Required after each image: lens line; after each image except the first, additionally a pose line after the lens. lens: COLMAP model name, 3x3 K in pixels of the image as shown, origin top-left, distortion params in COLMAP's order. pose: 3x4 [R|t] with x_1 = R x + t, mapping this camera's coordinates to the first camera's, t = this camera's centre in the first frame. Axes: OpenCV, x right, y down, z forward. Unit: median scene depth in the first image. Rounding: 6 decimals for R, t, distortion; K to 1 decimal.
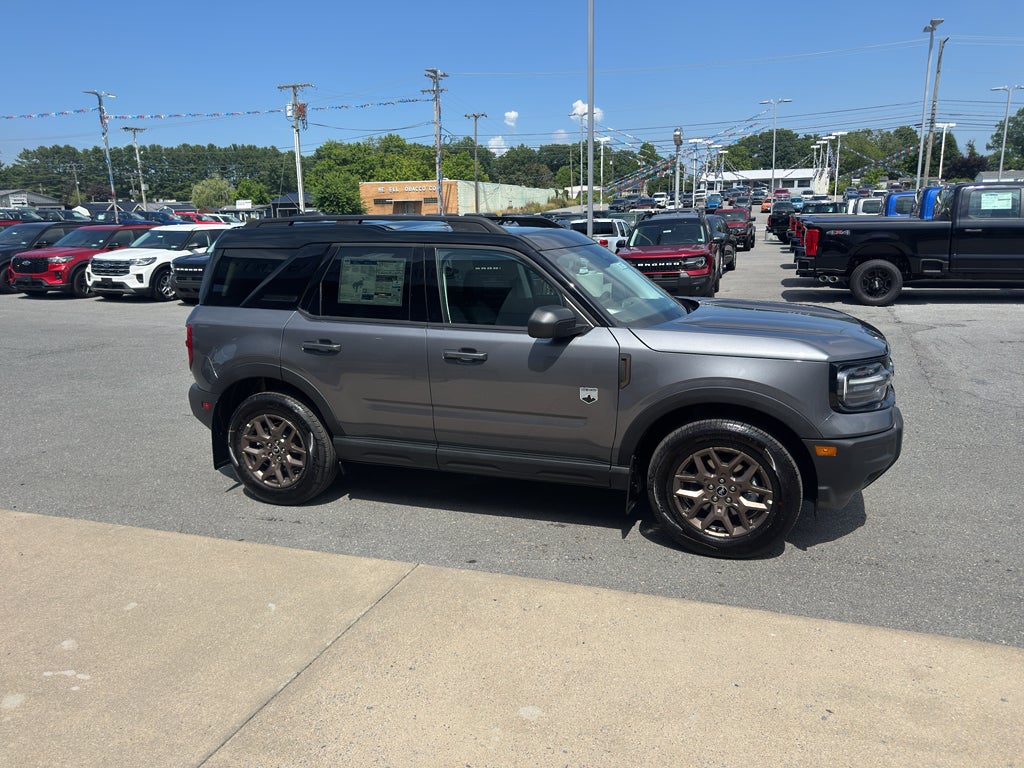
lens RADIAL K [[717.2, 0, 527.0], [0, 717.2, 381.3], [0, 0, 1]] dist [0.053241, -0.070212]
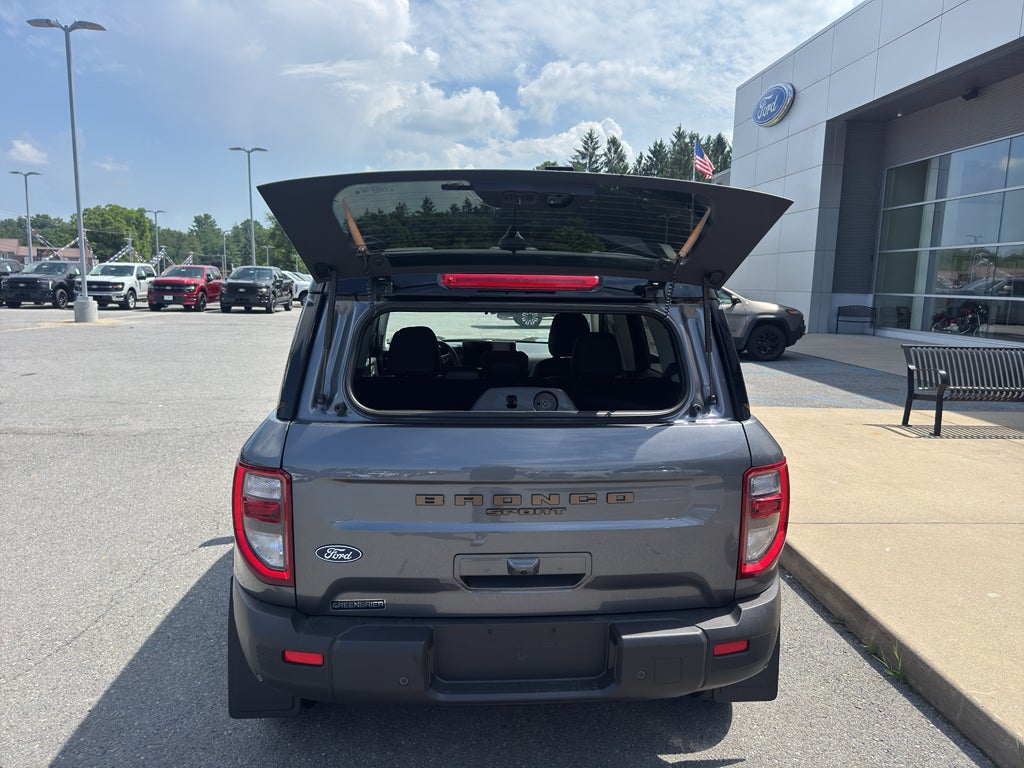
lens RADIAL K [[717.2, 0, 527.0], [0, 717.2, 381.3], [0, 0, 1]] dist [0.053241, -0.070212]
pose [[-0.408423, -0.119347, 0.904957, -0.304764], [0.184946, 0.960032, 0.210080, -0.094850], [-0.893860, 0.253170, -0.370026, 0.490743]]
